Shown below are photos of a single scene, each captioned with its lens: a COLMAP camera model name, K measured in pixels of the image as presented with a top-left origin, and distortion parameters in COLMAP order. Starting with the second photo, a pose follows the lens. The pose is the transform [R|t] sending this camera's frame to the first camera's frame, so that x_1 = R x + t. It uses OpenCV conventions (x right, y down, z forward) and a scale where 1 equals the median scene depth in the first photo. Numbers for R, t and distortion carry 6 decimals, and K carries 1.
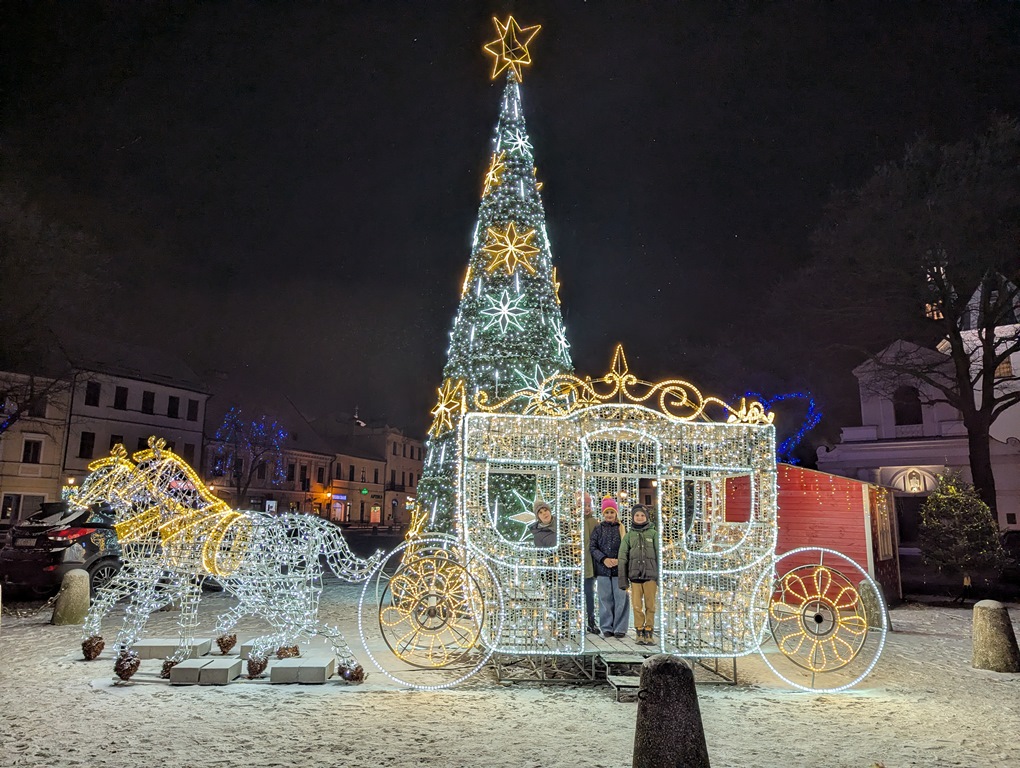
lens RADIAL K [[720.0, 0, 507.2], [0, 720.0, 387.9], [0, 0, 1]] dist [0.014575, -0.002151]
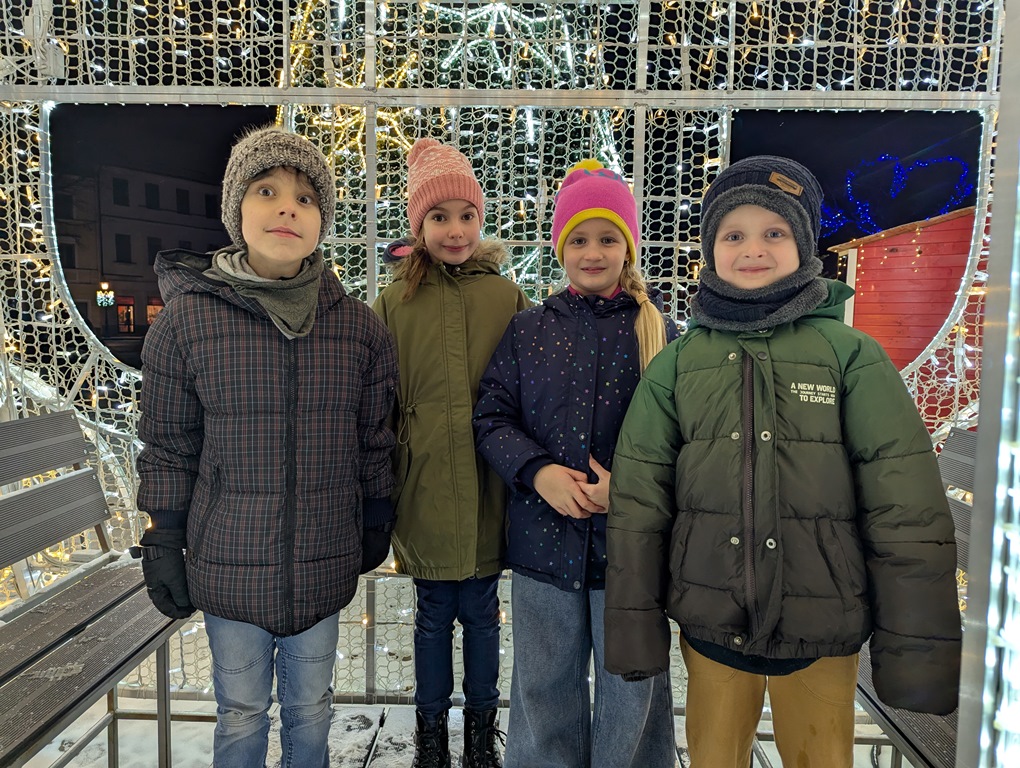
lens RADIAL K [[720.0, 0, 512.9], [0, 720.0, 382.7], [0, 0, 1]] dist [0.014575, -0.002151]
pose [[0.996070, -0.024592, -0.085088, 0.136993], [0.047053, 0.960827, 0.273127, 0.153122], [0.075038, -0.276057, 0.958208, 0.790407]]
